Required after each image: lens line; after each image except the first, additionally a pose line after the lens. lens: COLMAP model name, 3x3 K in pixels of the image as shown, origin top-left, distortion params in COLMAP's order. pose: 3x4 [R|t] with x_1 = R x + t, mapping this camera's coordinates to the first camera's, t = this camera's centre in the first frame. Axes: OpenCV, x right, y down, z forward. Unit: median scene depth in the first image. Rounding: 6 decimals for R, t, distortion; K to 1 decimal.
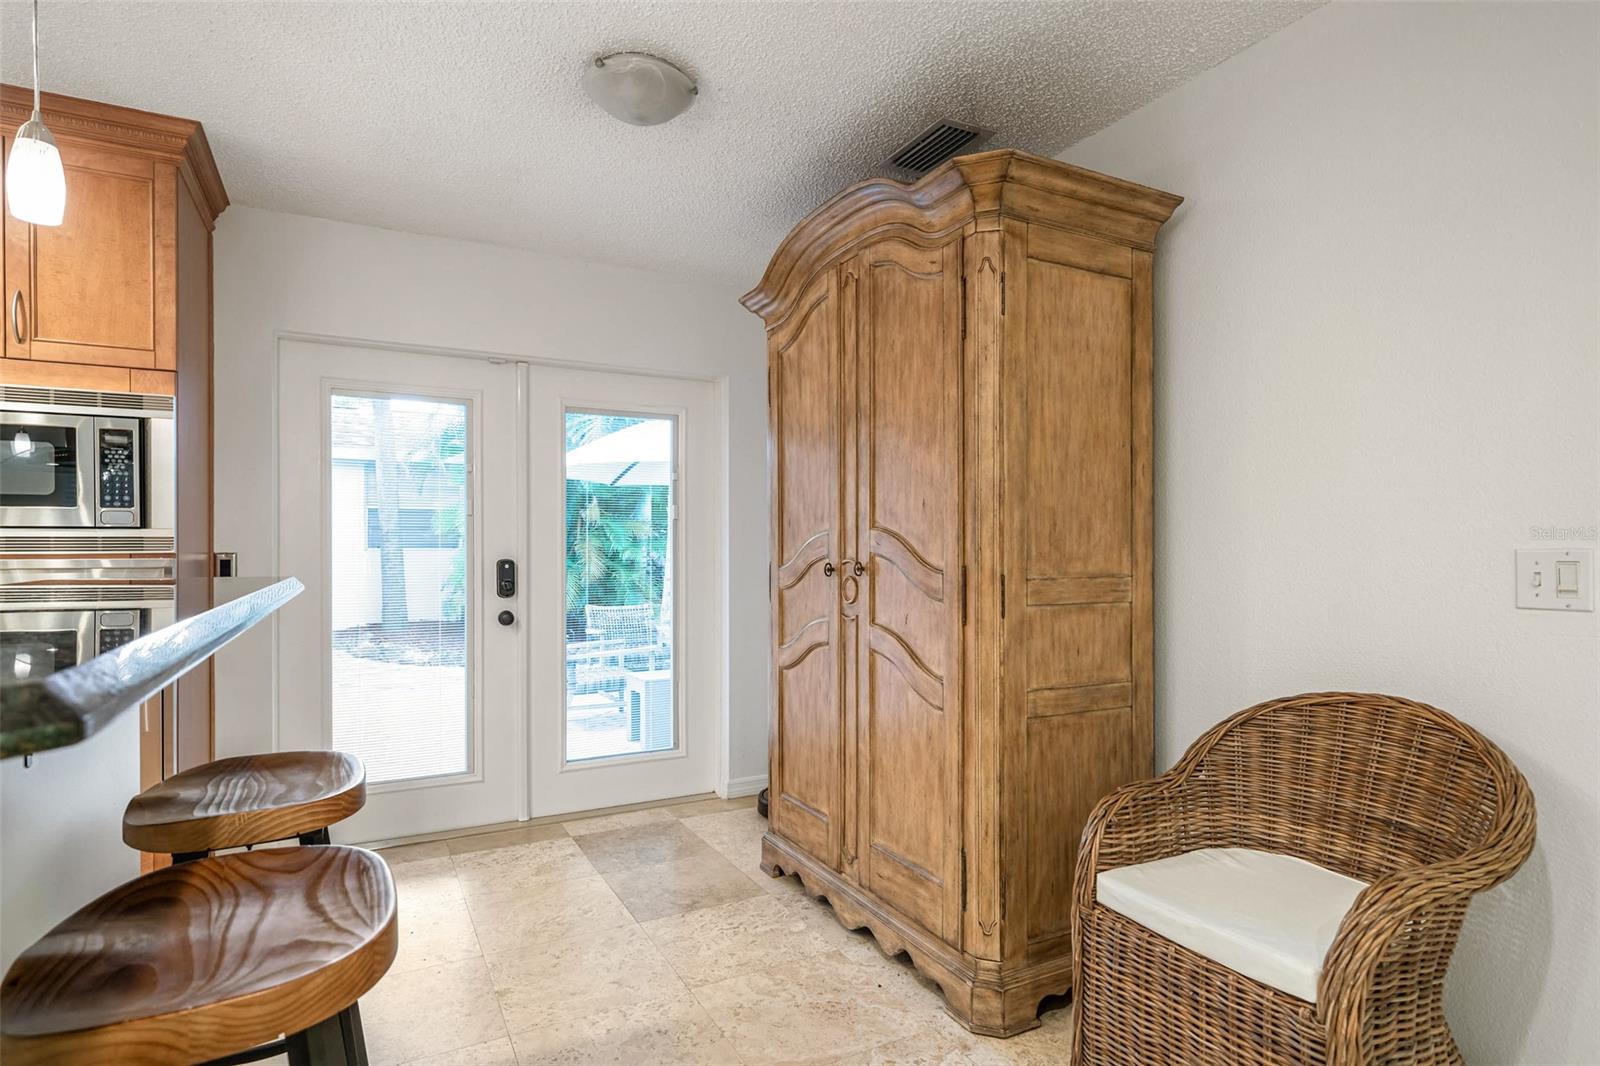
lens RADIAL K [[855.9, 0, 801.6], [0, 855.9, 538.1], [0, 0, 1]] dist [-0.001588, 0.000386]
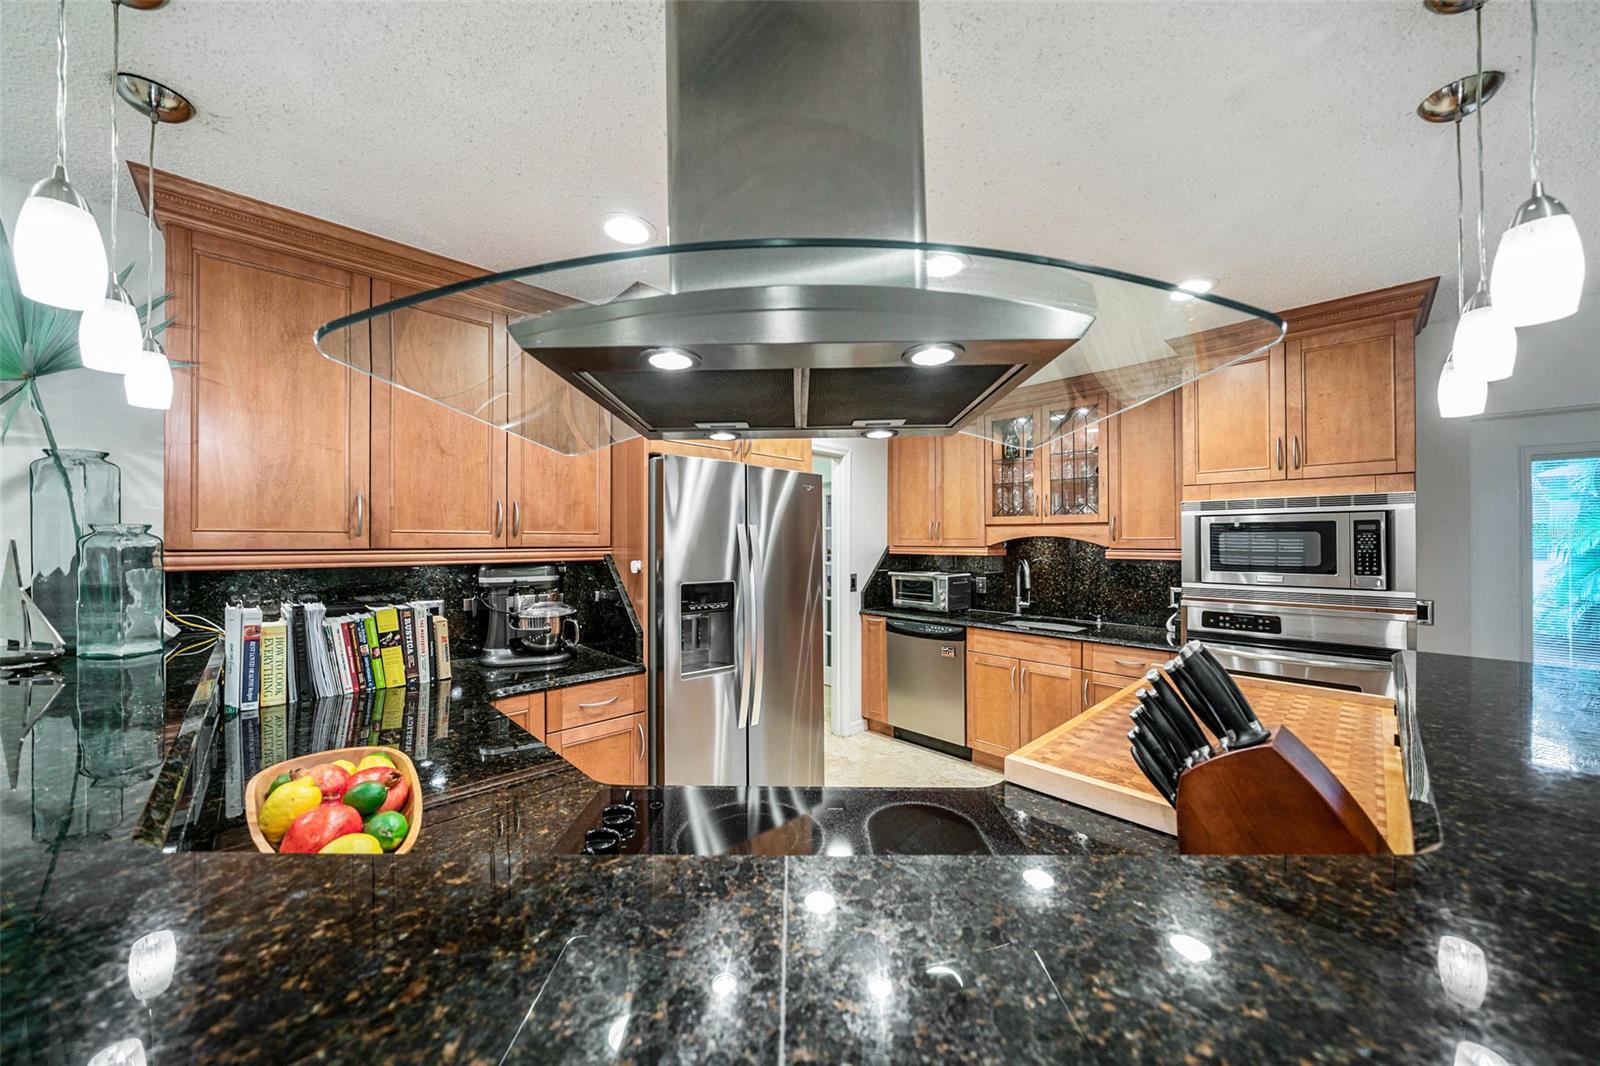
lens RADIAL K [[548.8, 0, 806.3], [0, 548.8, 544.2], [0, 0, 1]] dist [-0.007576, 0.000264]
pose [[0.290793, 0.005362, -0.956771, -0.206336], [0.005543, 0.999958, 0.007289, -0.098535], [0.956770, -0.007423, 0.290752, -0.151447]]
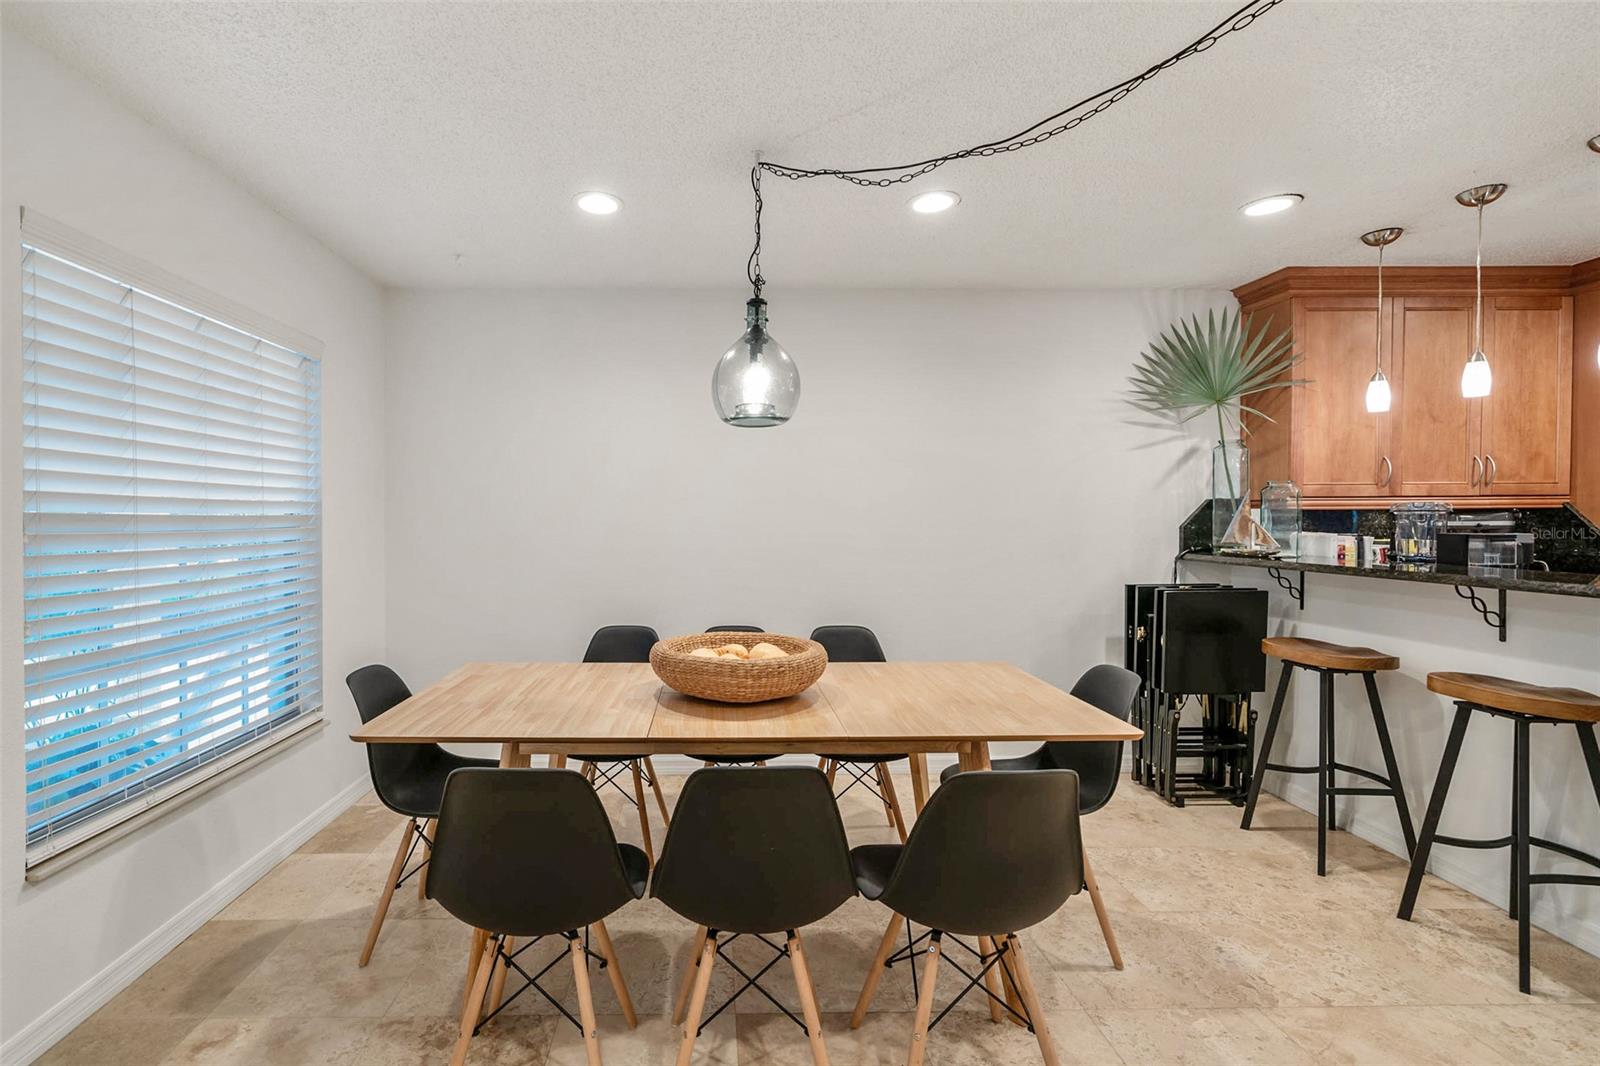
lens RADIAL K [[723.7, 0, 741.9], [0, 723.7, 530.7], [0, 0, 1]] dist [0.004308, -0.001403]
pose [[-0.450347, 0.018003, -0.892672, 0.671831], [0.010424, 0.999835, 0.014905, -0.058358], [0.892793, -0.002593, -0.450460, -0.977415]]
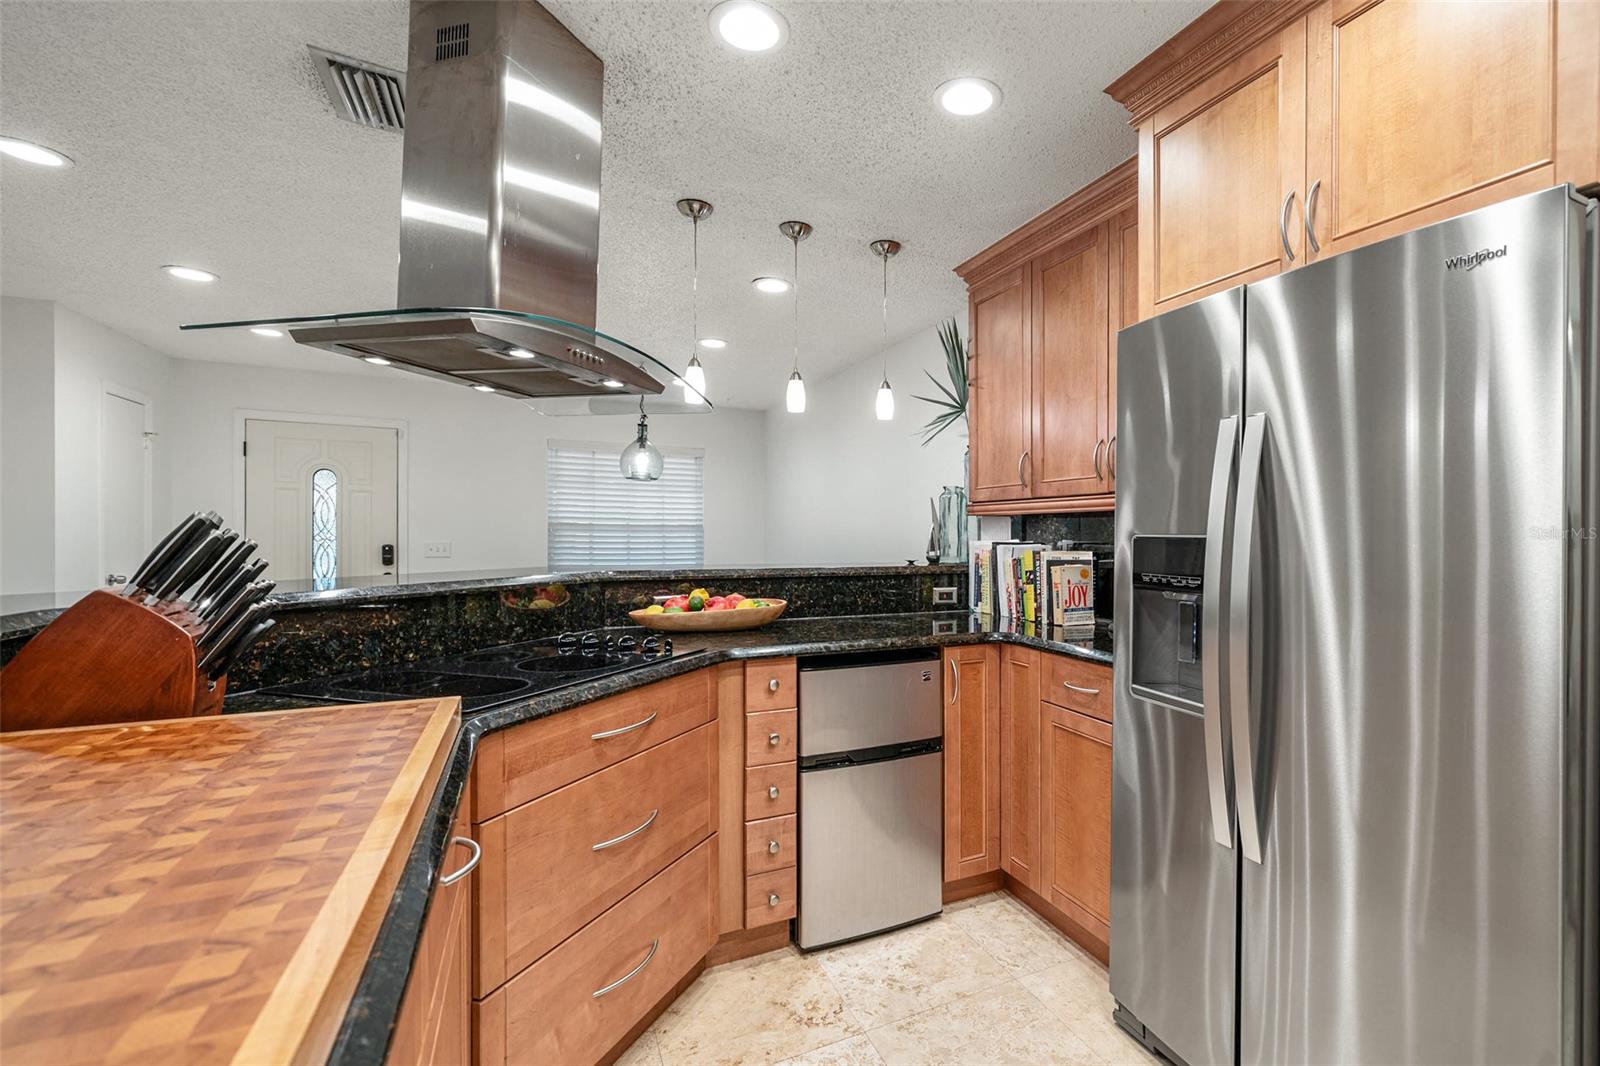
lens RADIAL K [[723.7, 0, 913.4], [0, 723.7, 534.8], [0, 0, 1]] dist [0.004308, -0.001403]
pose [[-0.999933, -0.011231, -0.002960, -0.903942], [-0.011205, 0.999901, -0.008560, -0.020474], [0.003056, -0.008527, -0.999959, 0.634721]]
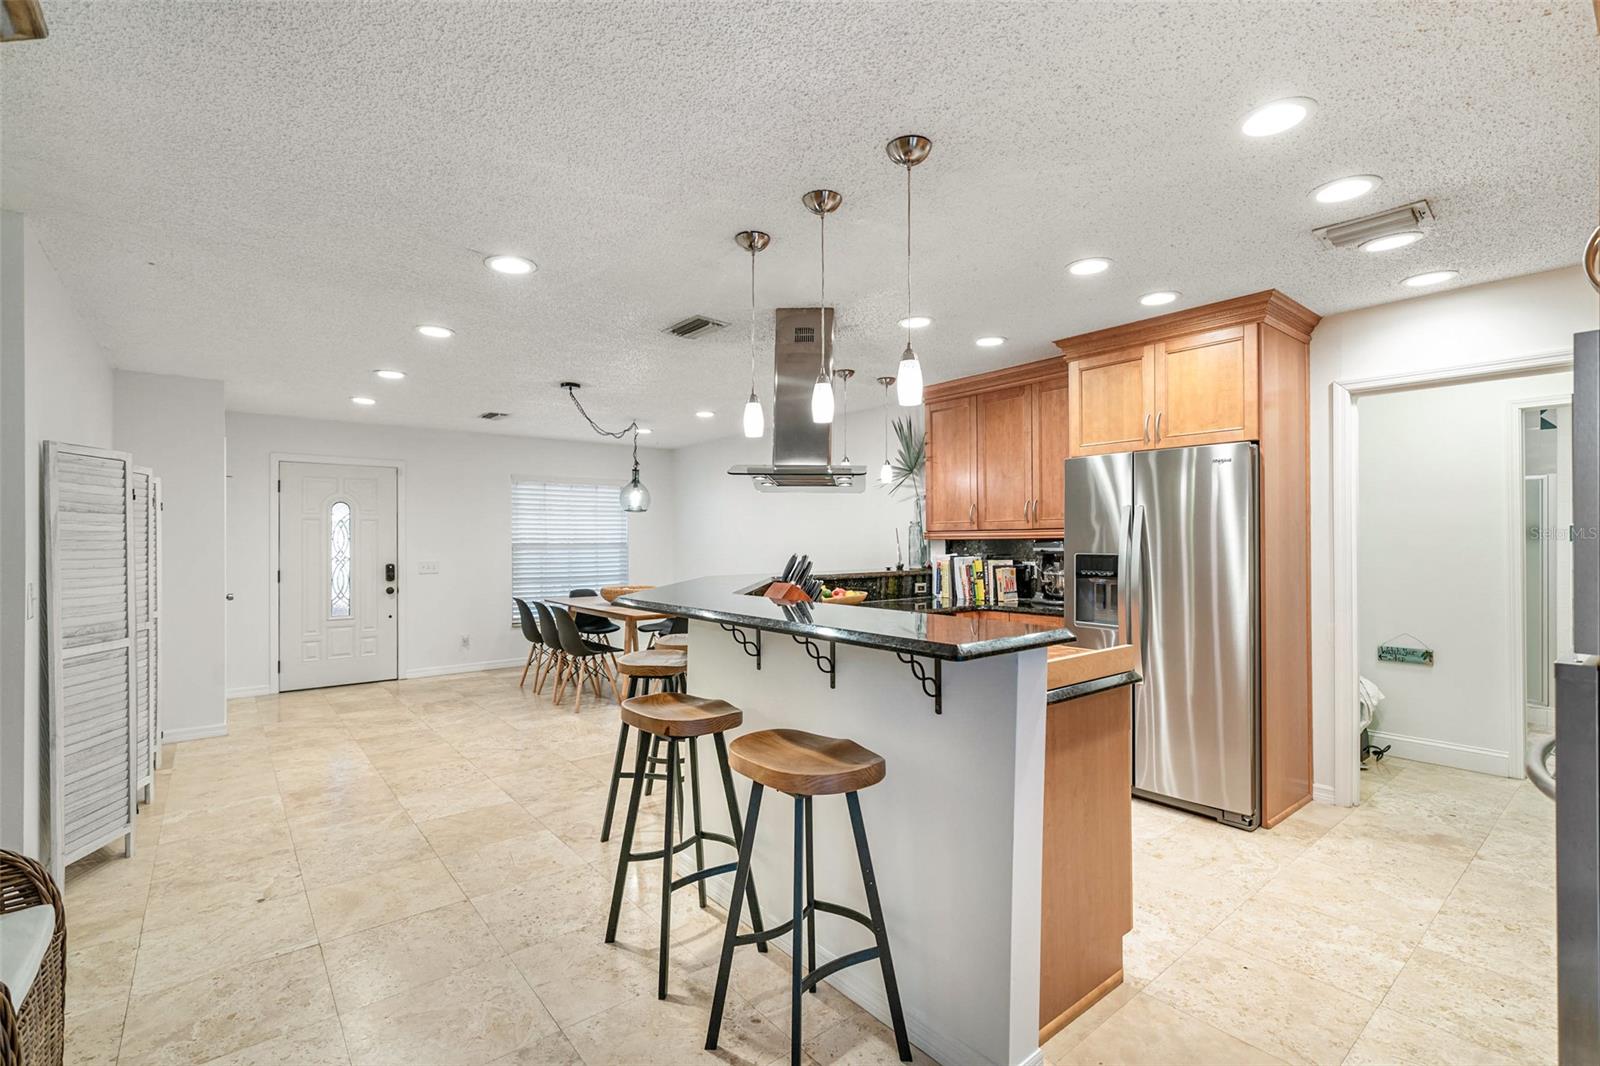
lens RADIAL K [[723.7, 0, 795.7], [0, 723.7, 544.3], [0, 0, 1]] dist [0.004308, -0.001403]
pose [[-0.980507, 0.004636, -0.196428, -0.209940], [0.005500, 0.999977, -0.003854, -0.046608], [0.196406, -0.004860, -0.980511, 1.351120]]
